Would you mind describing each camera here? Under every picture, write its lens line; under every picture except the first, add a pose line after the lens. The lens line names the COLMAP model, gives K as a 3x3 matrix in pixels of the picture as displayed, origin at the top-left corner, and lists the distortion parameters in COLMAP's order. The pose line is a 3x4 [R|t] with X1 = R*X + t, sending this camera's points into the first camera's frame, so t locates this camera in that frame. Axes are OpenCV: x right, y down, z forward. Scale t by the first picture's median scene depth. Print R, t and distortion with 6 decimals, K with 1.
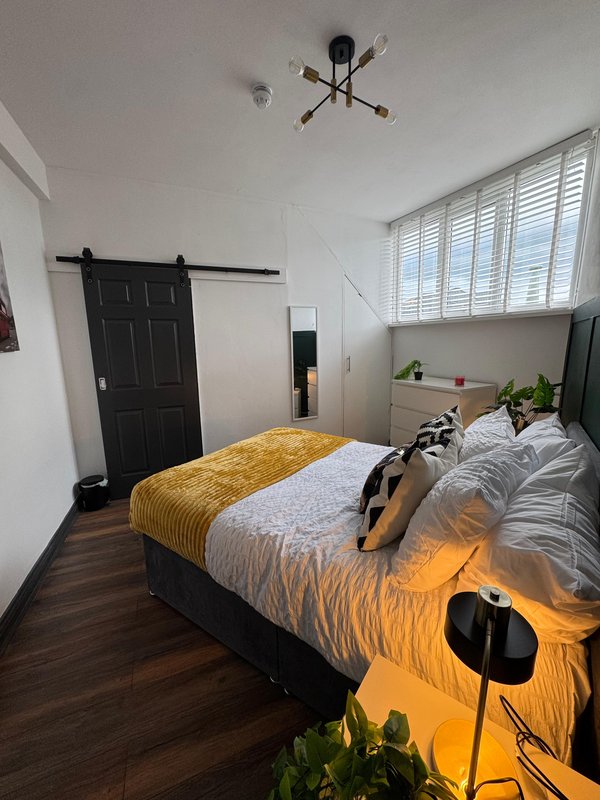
lens RADIAL K [[324.1, 0, 299.6], [0, 324.1, 401.8], [0, 0, 1]] dist [-0.024375, 0.000046]
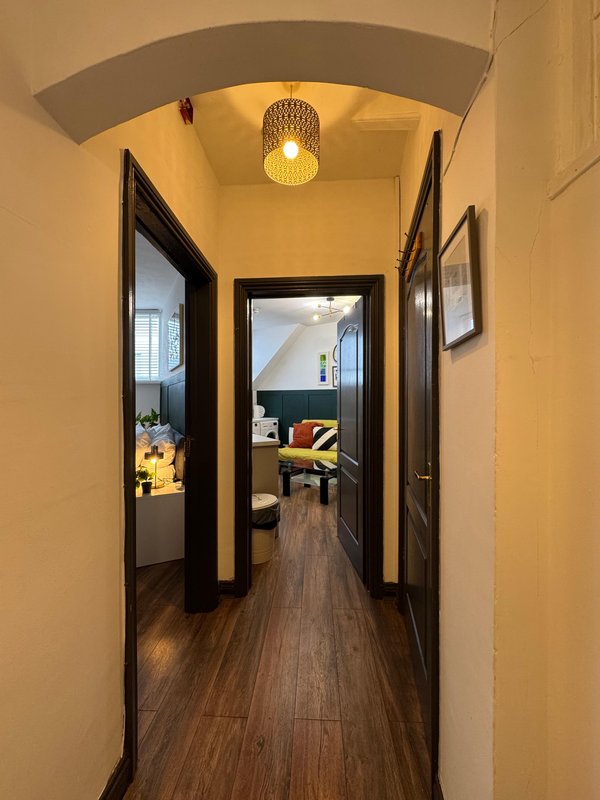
lens RADIAL K [[324.1, 0, 300.8], [0, 324.1, 399.7], [0, 0, 1]] dist [-0.024375, 0.000046]
pose [[0.446129, 0.002107, 0.894966, -0.757881], [0.156727, 0.984360, -0.080443, 0.179325], [-0.881139, 0.176153, 0.438822, -0.875072]]
